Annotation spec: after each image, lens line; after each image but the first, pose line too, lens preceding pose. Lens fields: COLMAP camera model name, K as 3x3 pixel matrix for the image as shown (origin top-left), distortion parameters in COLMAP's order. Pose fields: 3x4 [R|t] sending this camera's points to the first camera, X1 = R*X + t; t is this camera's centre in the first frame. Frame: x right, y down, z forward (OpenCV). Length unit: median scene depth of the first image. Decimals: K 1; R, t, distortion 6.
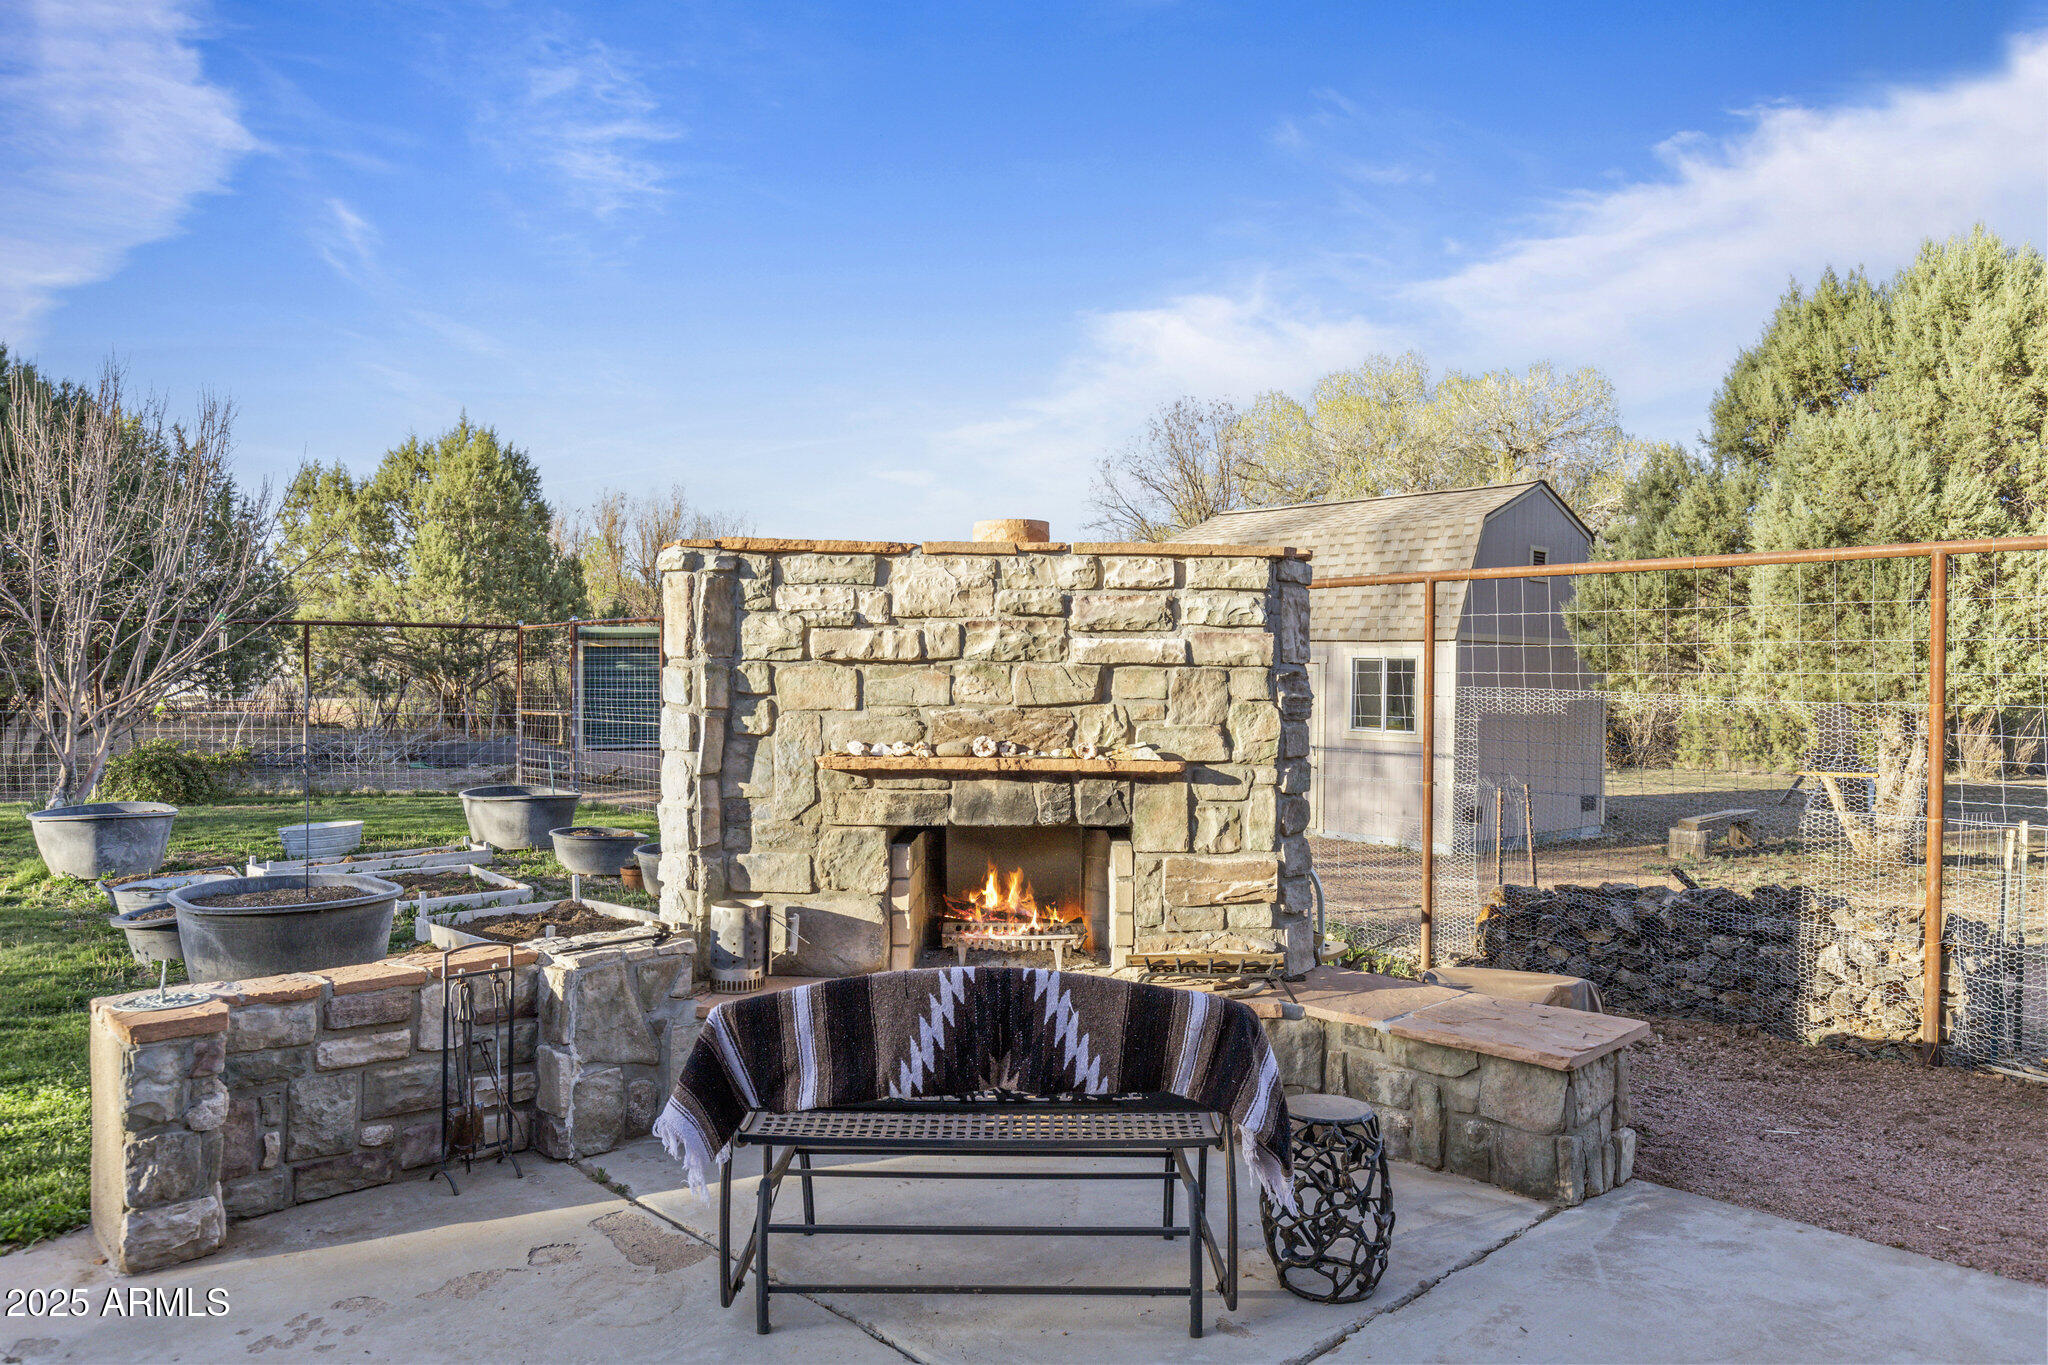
lens RADIAL K [[1343.5, 0, 1034.6], [0, 1343.5, 684.7], [0, 0, 1]] dist [0.000202, -0.007618]
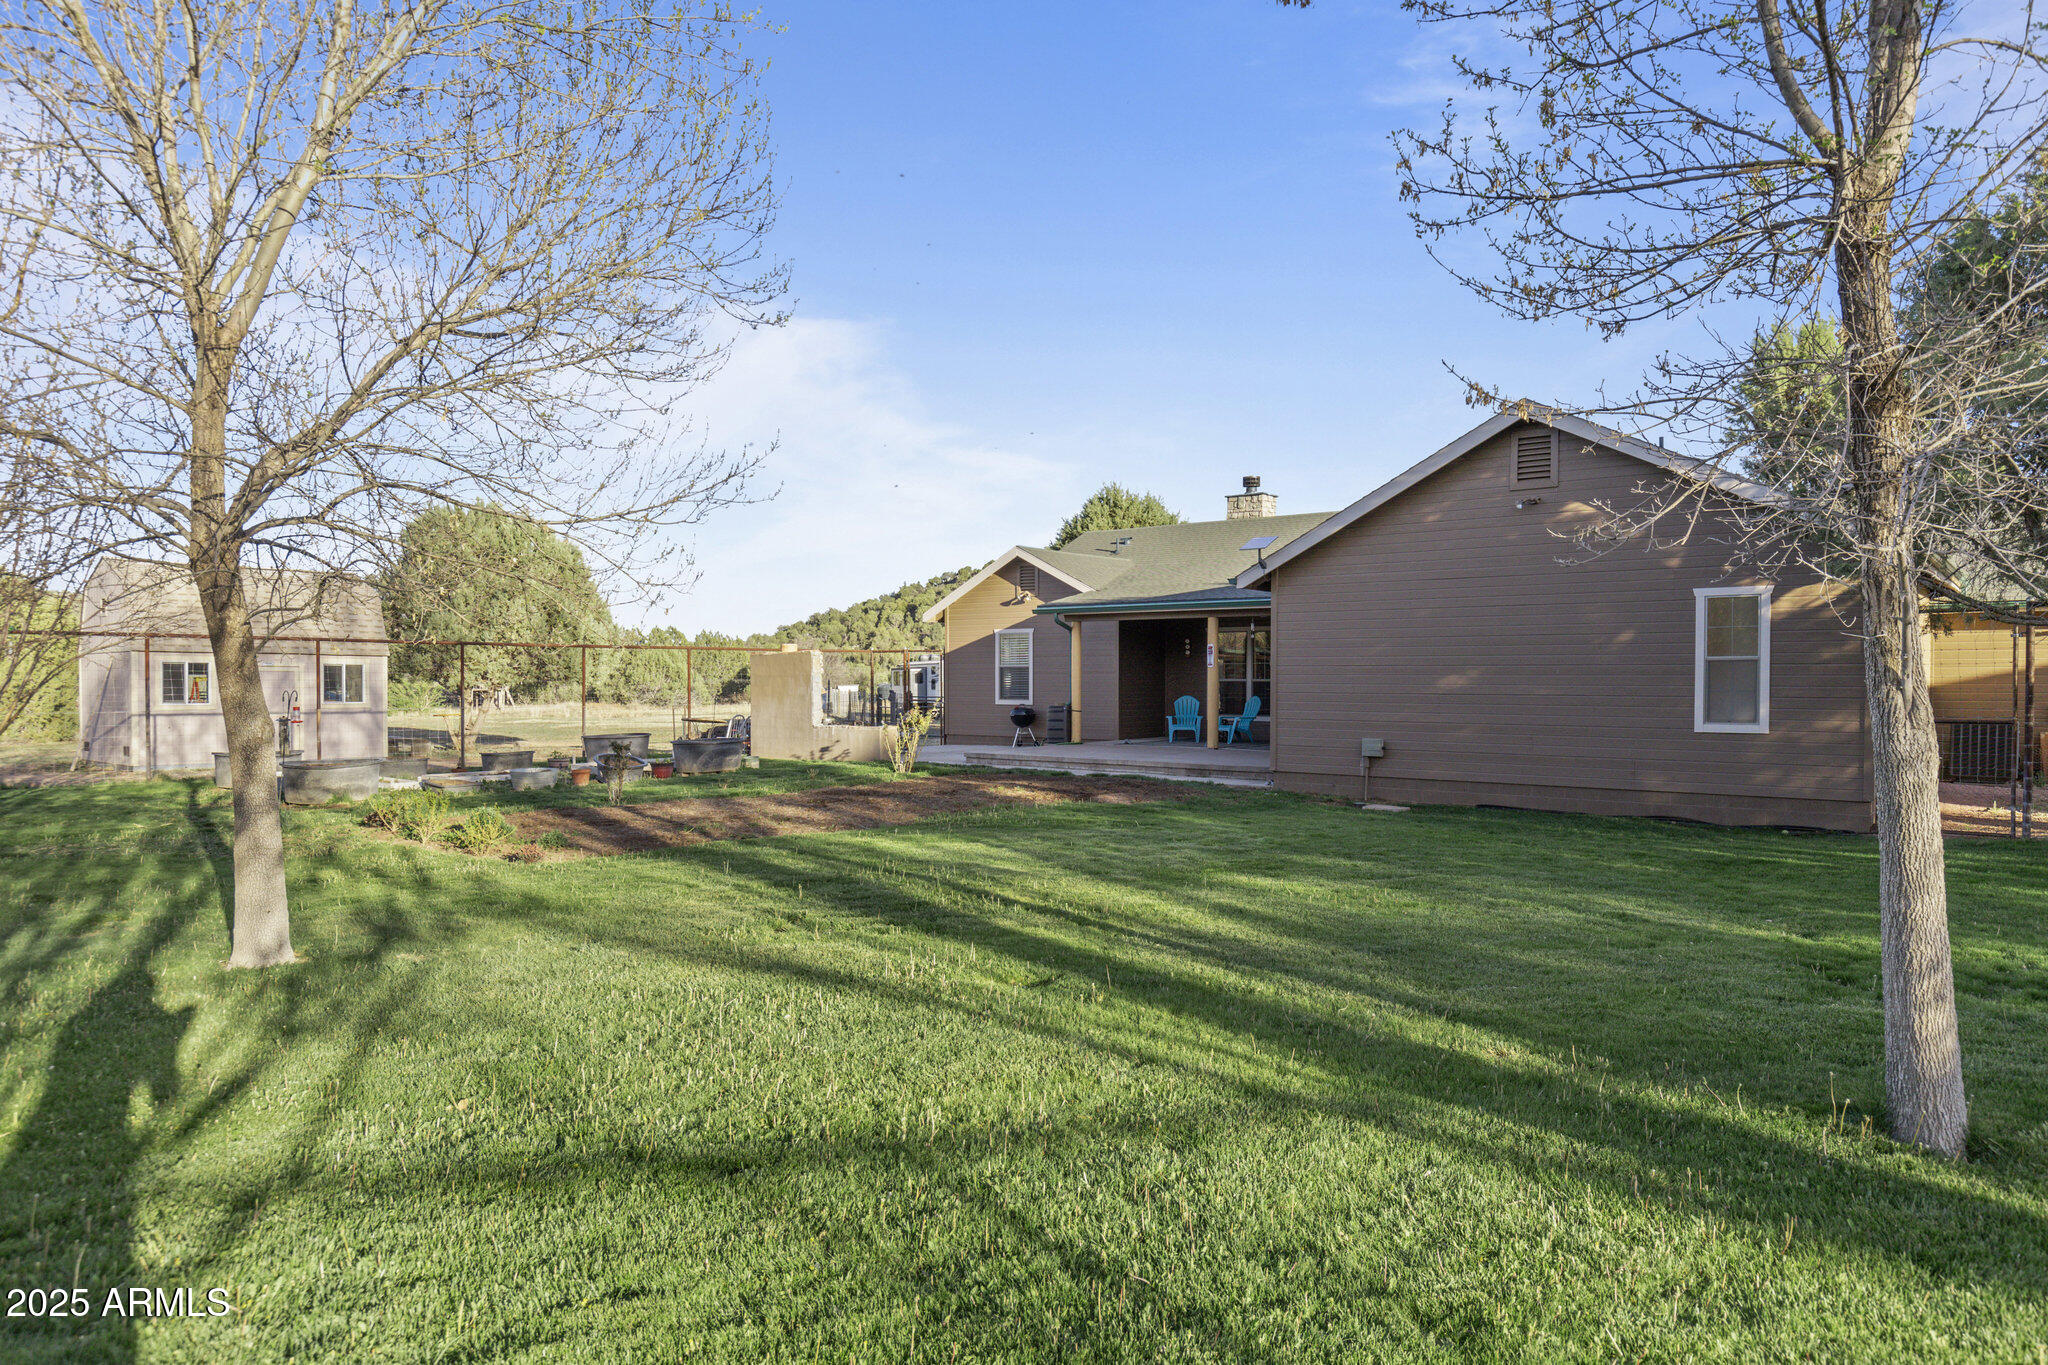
lens RADIAL K [[1310.9, 0, 1038.0], [0, 1310.9, 683.8], [0, 0, 1]] dist [0.002024, -0.001295]
pose [[-0.110911, -0.013363, 0.993741, -5.329311], [0.003898, 0.999896, 0.013881, -0.044763], [-0.993823, 0.005413, -0.110847, 0.707980]]
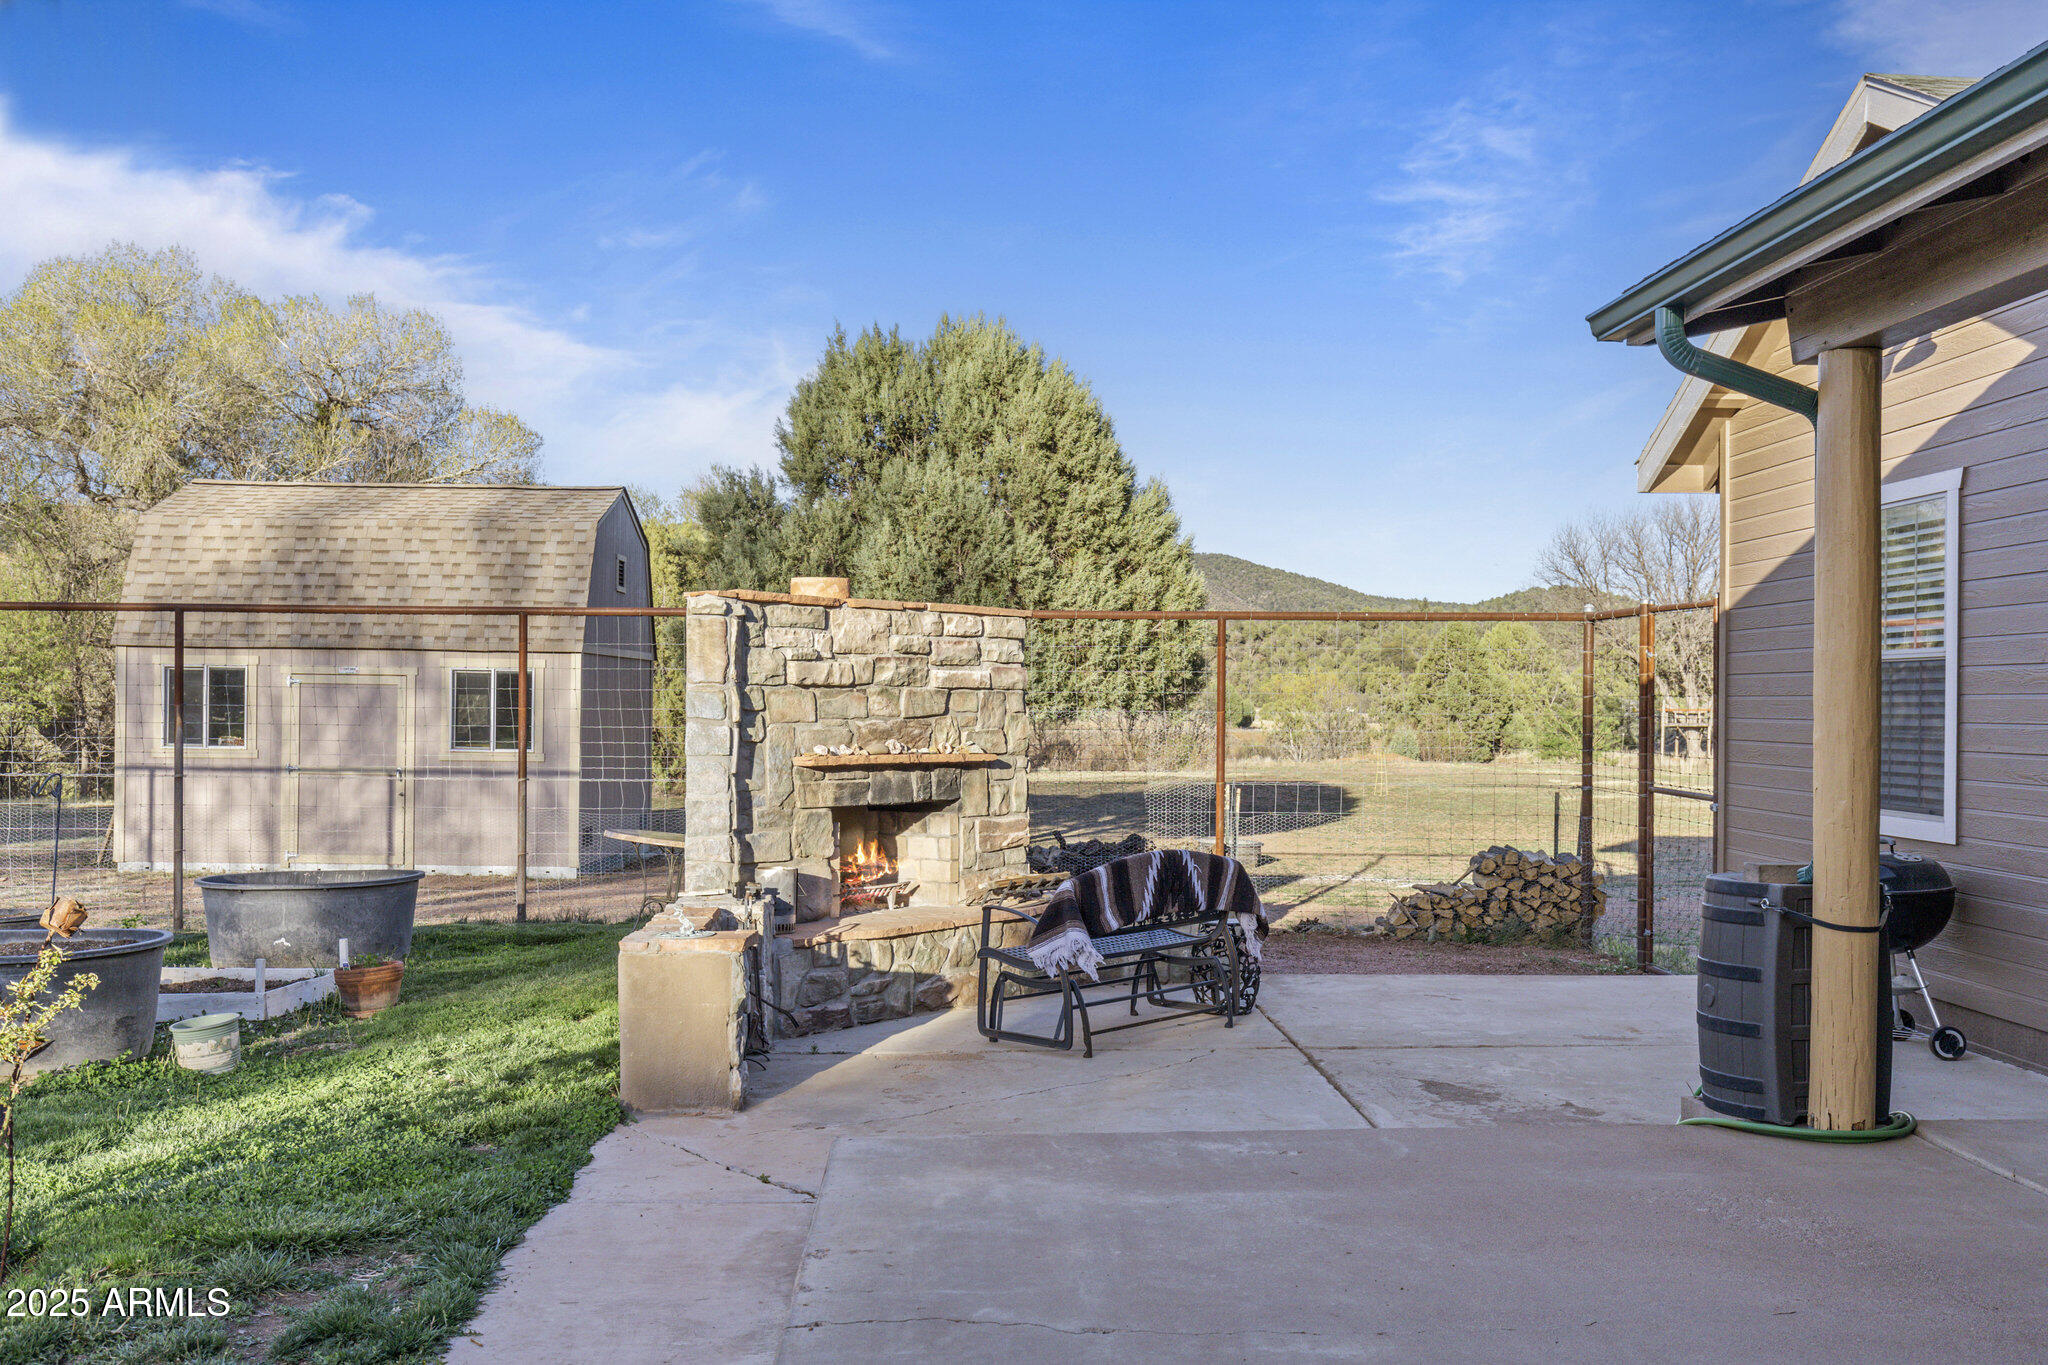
lens RADIAL K [[1876.9, 0, 1061.5], [0, 1876.9, 709.7], [0, 0, 1]] dist [0.011063, 0.000000]
pose [[0.664123, -0.008153, 0.747579, -1.371888], [0.002793, 0.999961, 0.008424, -0.008665], [-0.747618, -0.003507, 0.664120, -0.431063]]
